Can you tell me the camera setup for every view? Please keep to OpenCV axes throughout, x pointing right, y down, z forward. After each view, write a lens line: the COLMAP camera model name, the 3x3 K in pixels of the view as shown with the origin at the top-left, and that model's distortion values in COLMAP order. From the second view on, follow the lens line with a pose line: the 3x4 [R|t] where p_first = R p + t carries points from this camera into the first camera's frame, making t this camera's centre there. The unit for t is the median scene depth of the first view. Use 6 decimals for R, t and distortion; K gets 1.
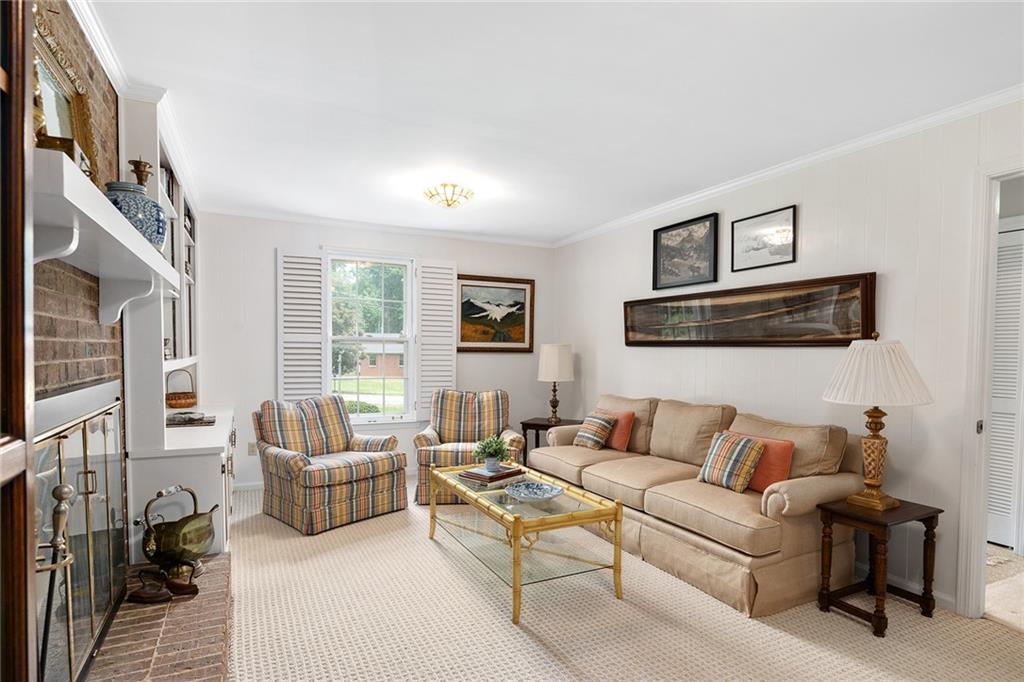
lens RADIAL K [[542.7, 0, 511.5], [0, 542.7, 374.1], [0, 0, 1]] dist [0.000235, -0.000001]
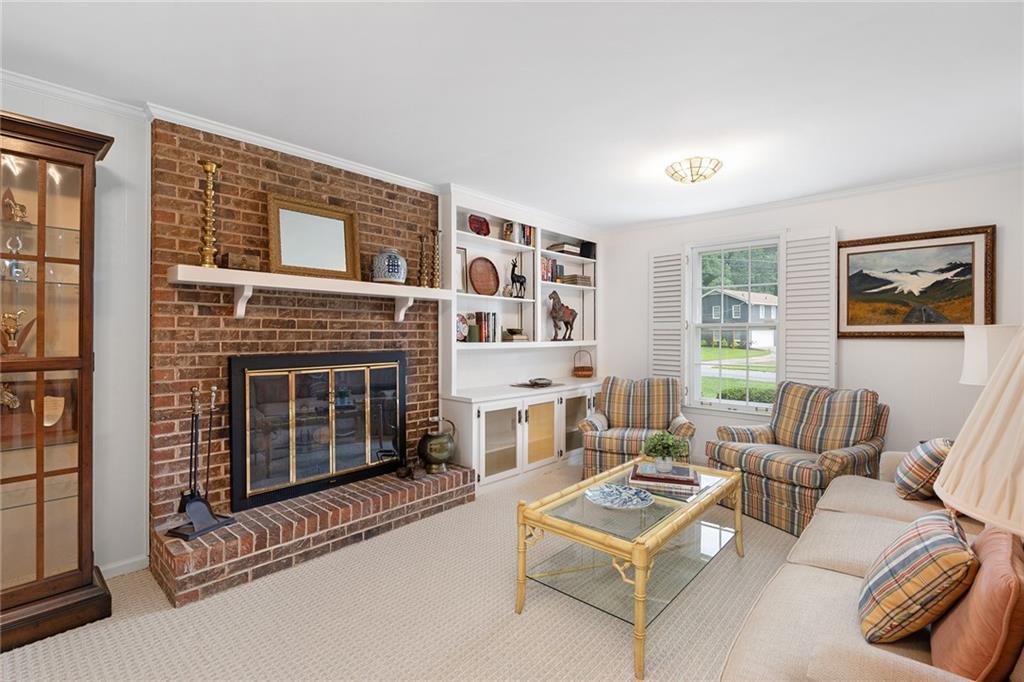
lens RADIAL K [[469.2, 0, 512.0], [0, 469.2, 341.0], [0, 0, 1]] dist [-0.000765, -0.000097]
pose [[0.375079, 0.004498, -0.926982, 0.358715], [-0.038796, 0.999188, -0.010850, -0.010258], [0.926181, 0.040033, 0.374949, 0.290120]]
